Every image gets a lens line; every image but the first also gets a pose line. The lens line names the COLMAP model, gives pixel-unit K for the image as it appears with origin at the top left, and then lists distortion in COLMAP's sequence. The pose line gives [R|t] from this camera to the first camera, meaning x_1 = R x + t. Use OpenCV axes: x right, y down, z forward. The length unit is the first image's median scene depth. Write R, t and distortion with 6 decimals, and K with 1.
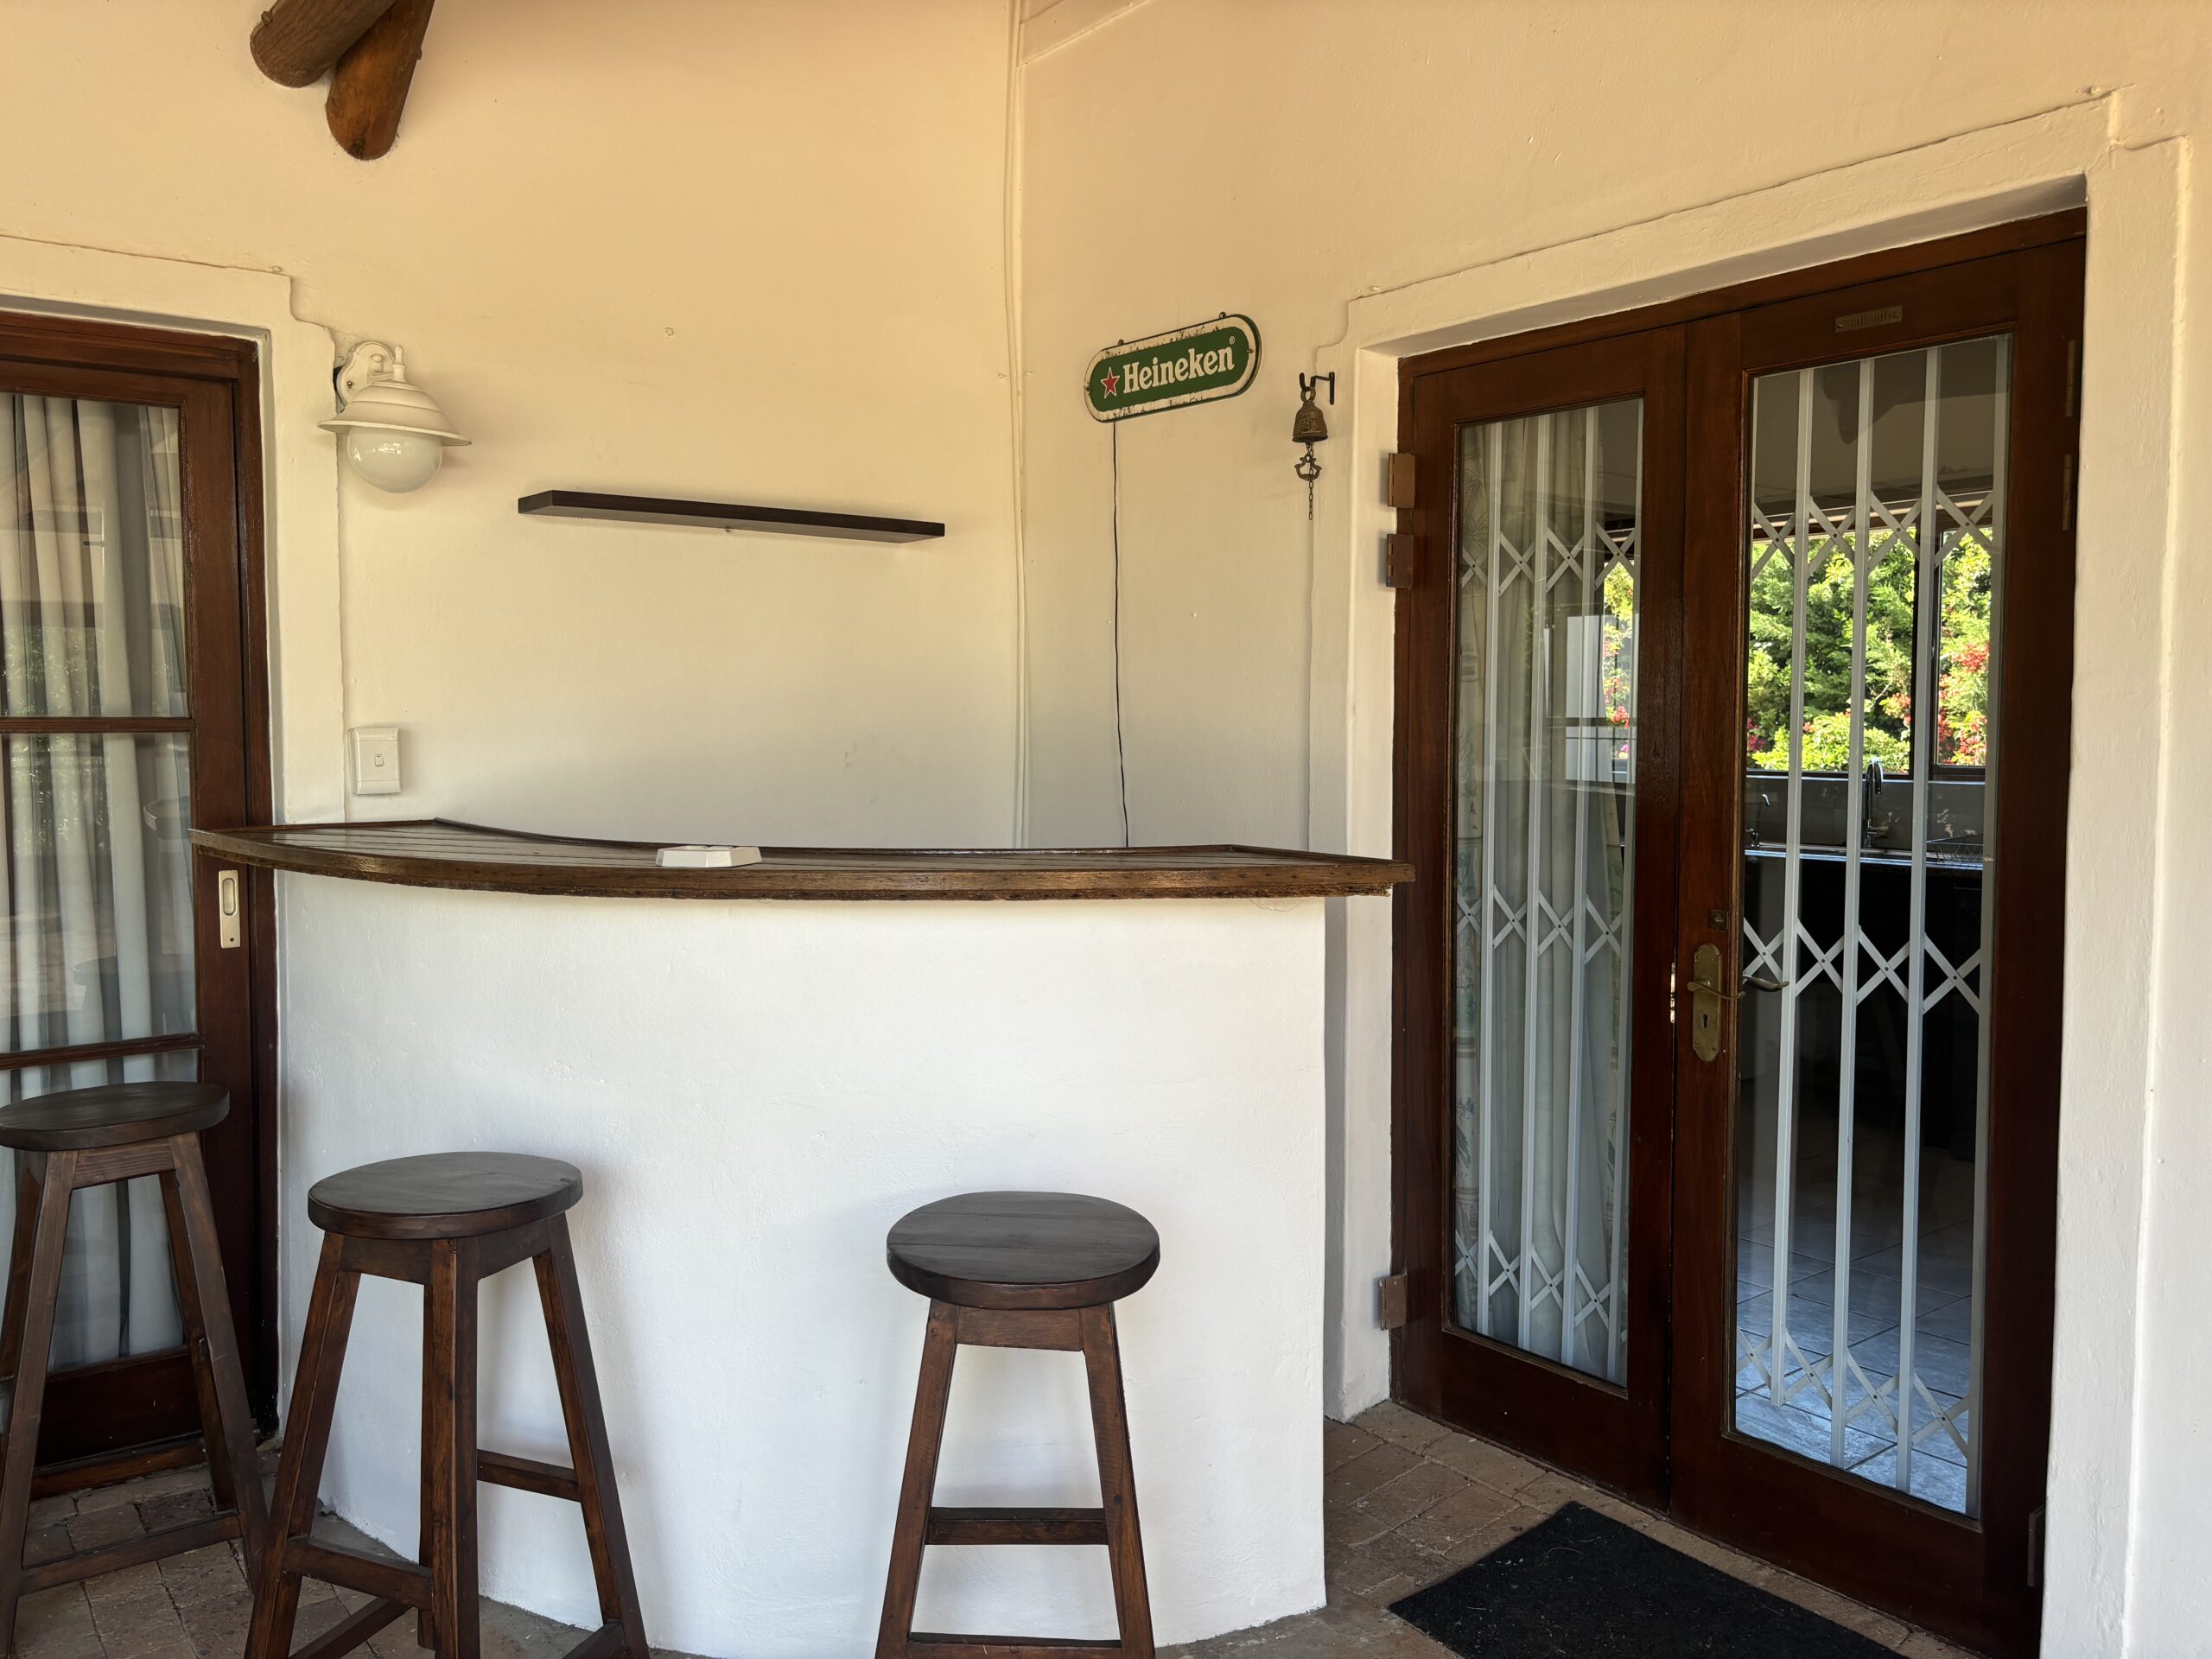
lens RADIAL K [[1680.2, 0, 1127.0], [0, 1680.2, 823.0], [0, 0, 1]] dist [0.039793, -0.039888]
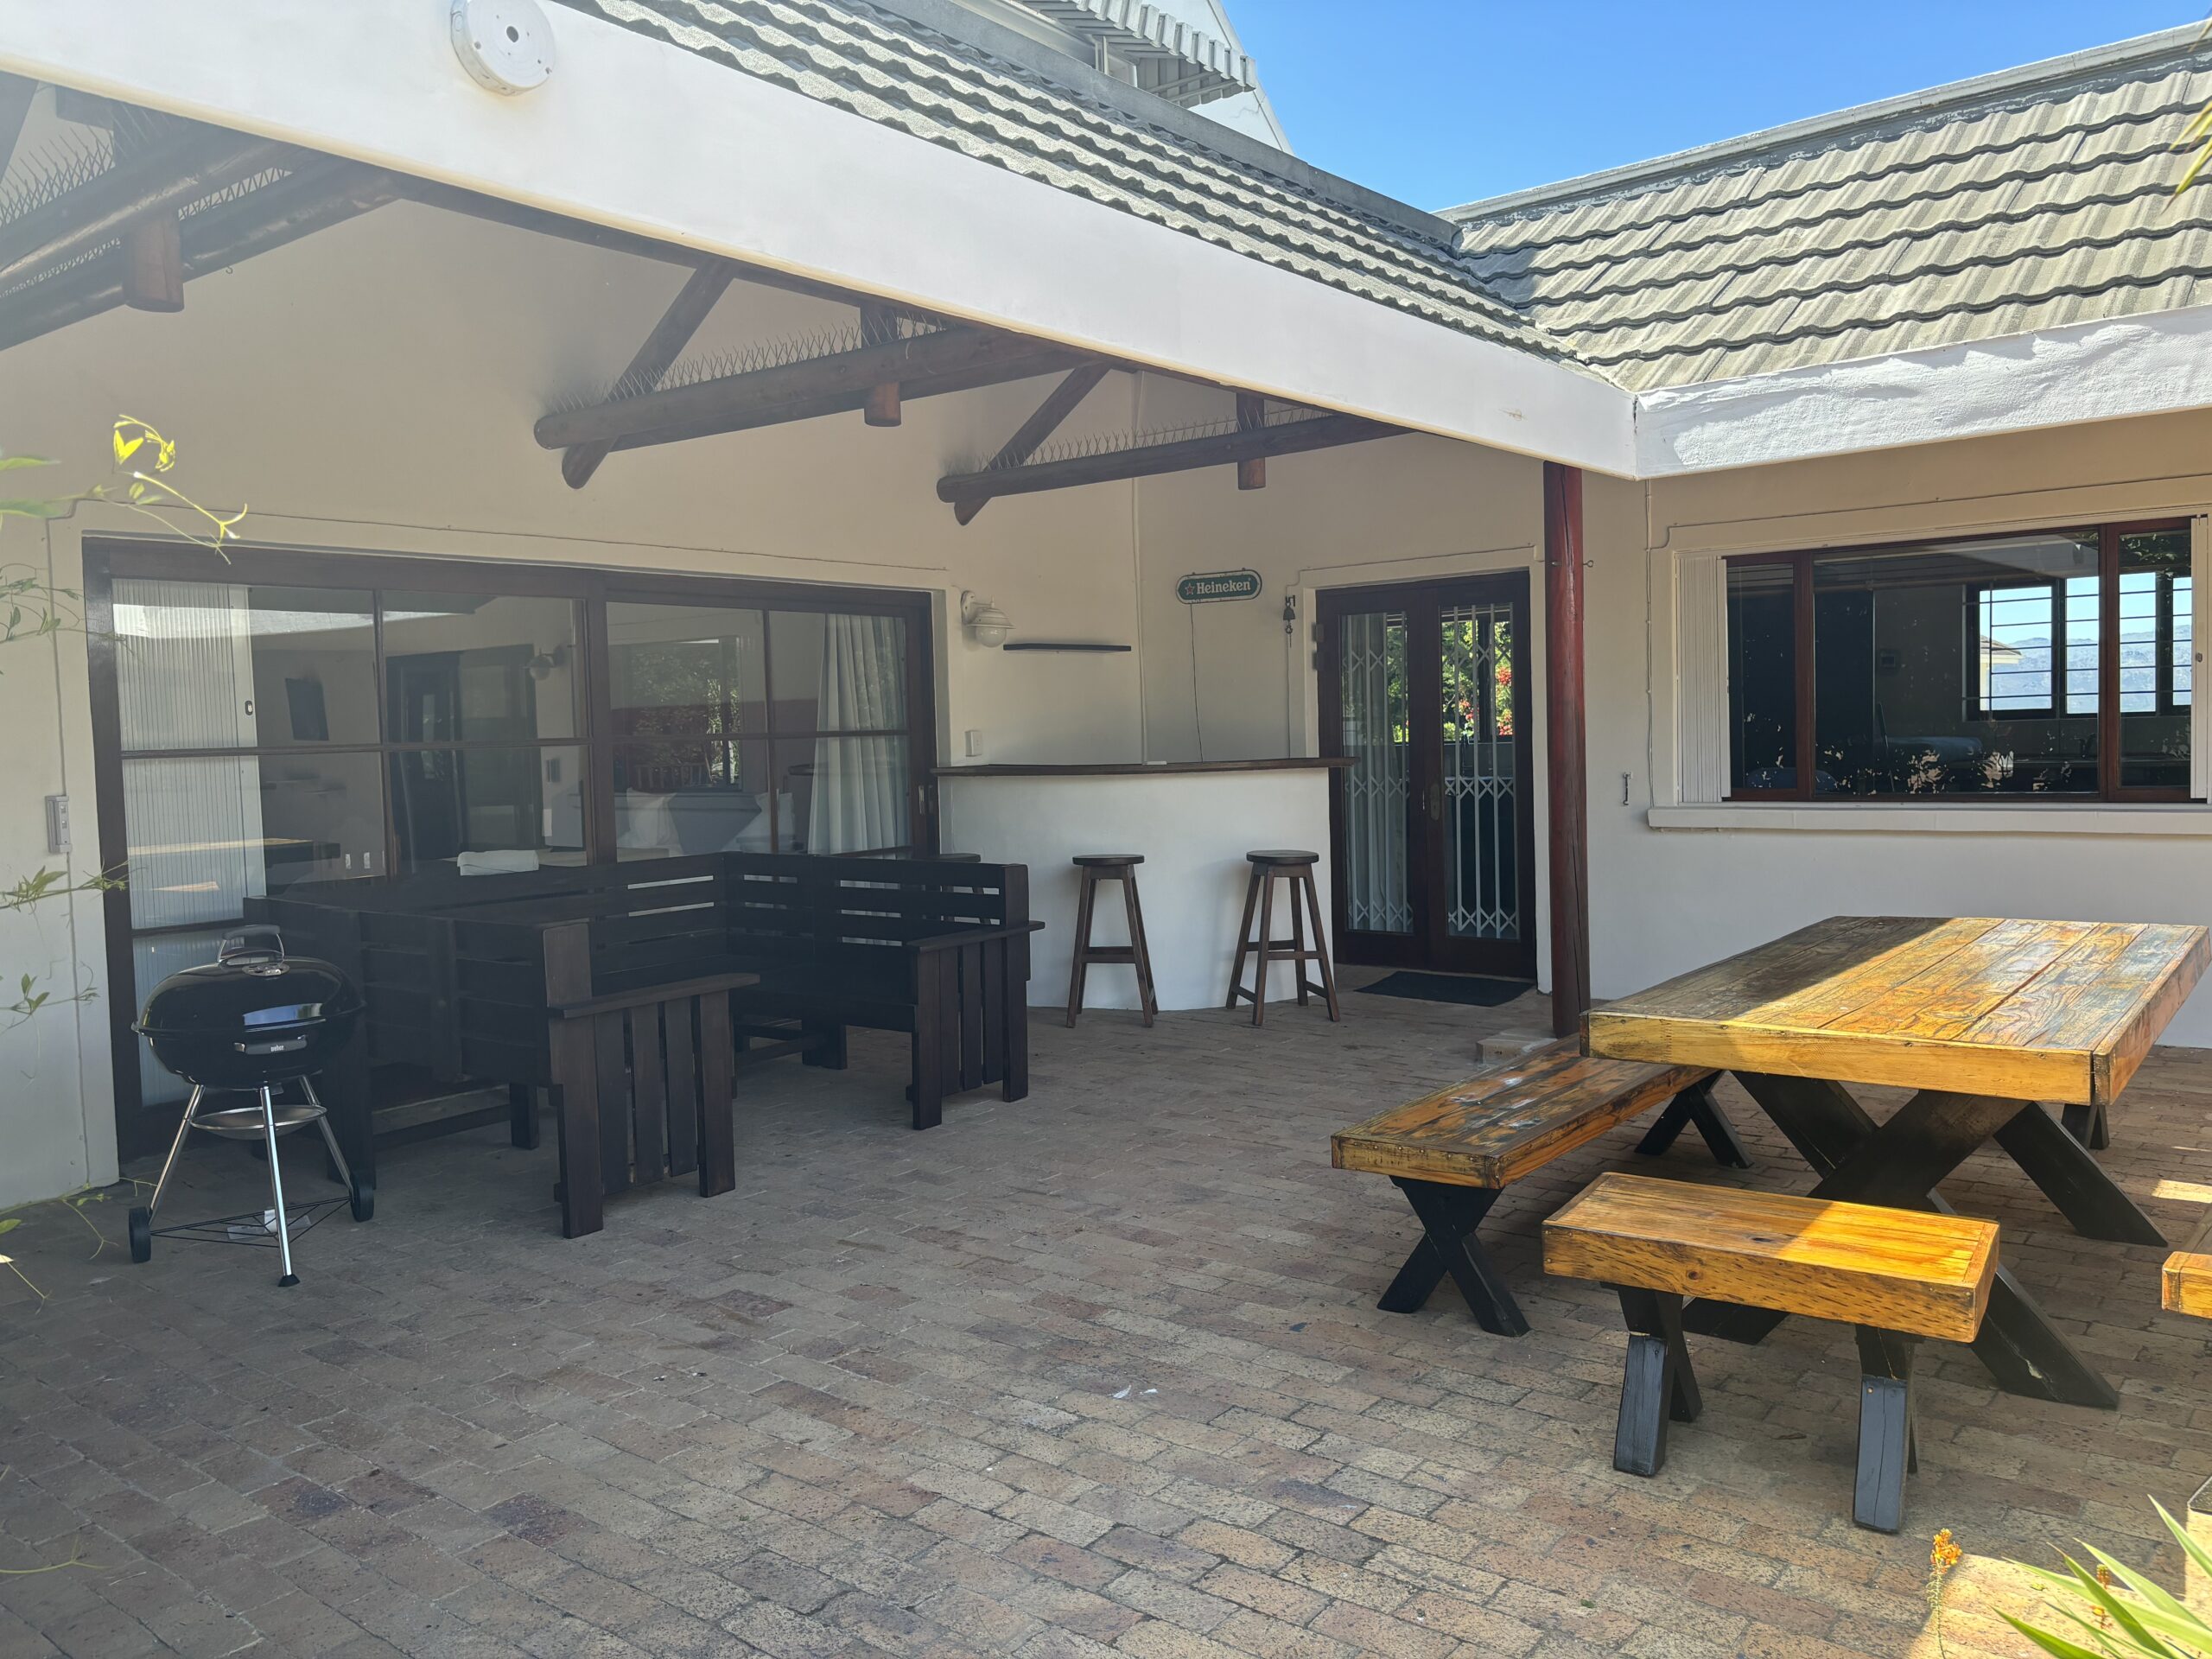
lens RADIAL K [[1680.2, 0, 1092.6], [0, 1680.2, 830.4], [0, 0, 1]] dist [0.039793, -0.039888]
pose [[0.974177, -0.043707, 0.221514, -0.846201], [0.044879, 0.998992, -0.000258, 0.112113], [-0.221279, 0.010193, 0.975157, -1.666995]]
